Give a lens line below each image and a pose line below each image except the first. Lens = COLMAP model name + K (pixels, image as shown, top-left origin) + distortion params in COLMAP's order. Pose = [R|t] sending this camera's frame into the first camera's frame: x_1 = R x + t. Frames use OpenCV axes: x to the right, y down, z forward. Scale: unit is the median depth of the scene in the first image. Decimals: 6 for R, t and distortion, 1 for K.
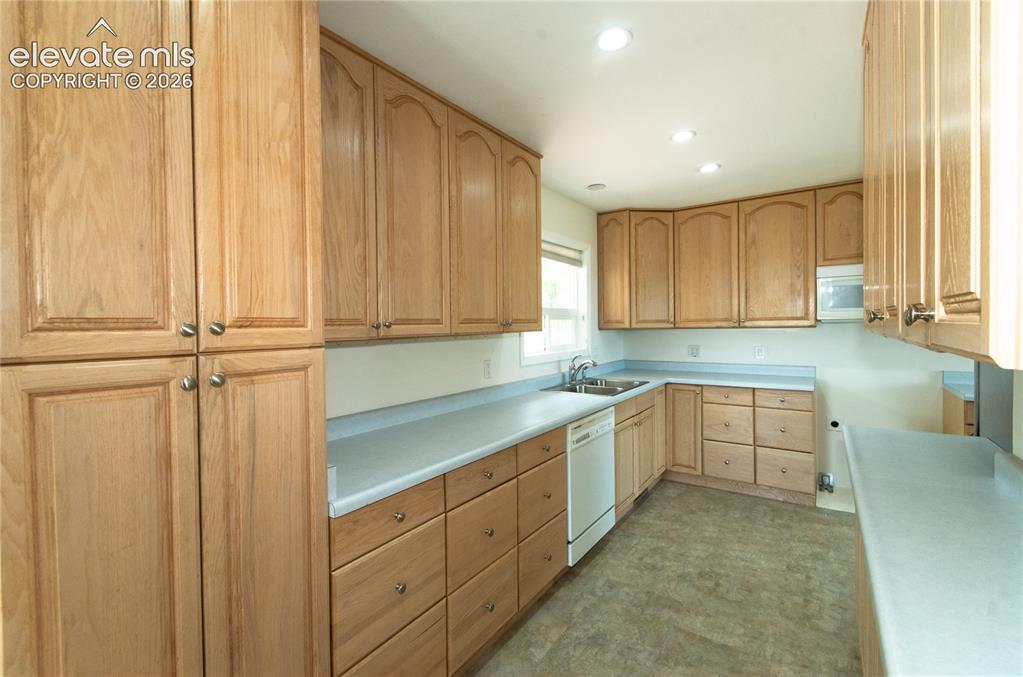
lens RADIAL K [[442.0, 0, 510.7], [0, 442.0, 329.4], [0, 0, 1]] dist [0.000391, 0.000002]
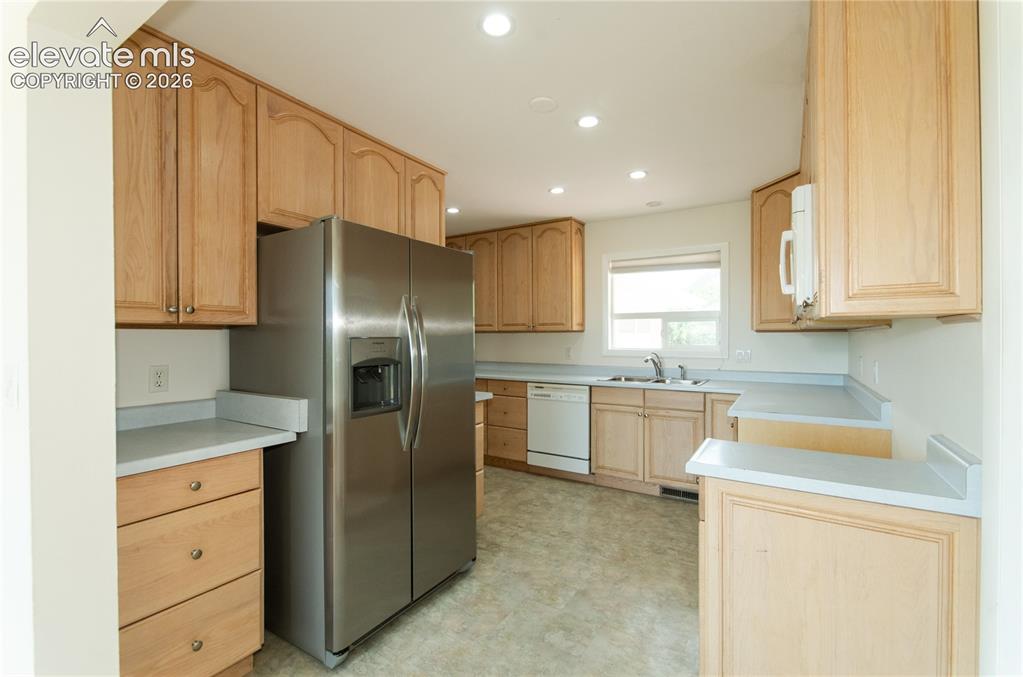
lens RADIAL K [[447.3, 0, 508.7], [0, 447.3, 338.5], [0, 0, 1]] dist [0.000473, -0.000261]
pose [[0.053194, 0.017563, -0.998430, 1.717305], [-0.013183, 0.999771, 0.016884, 0.008145], [0.998497, 0.012264, 0.053413, 0.744345]]
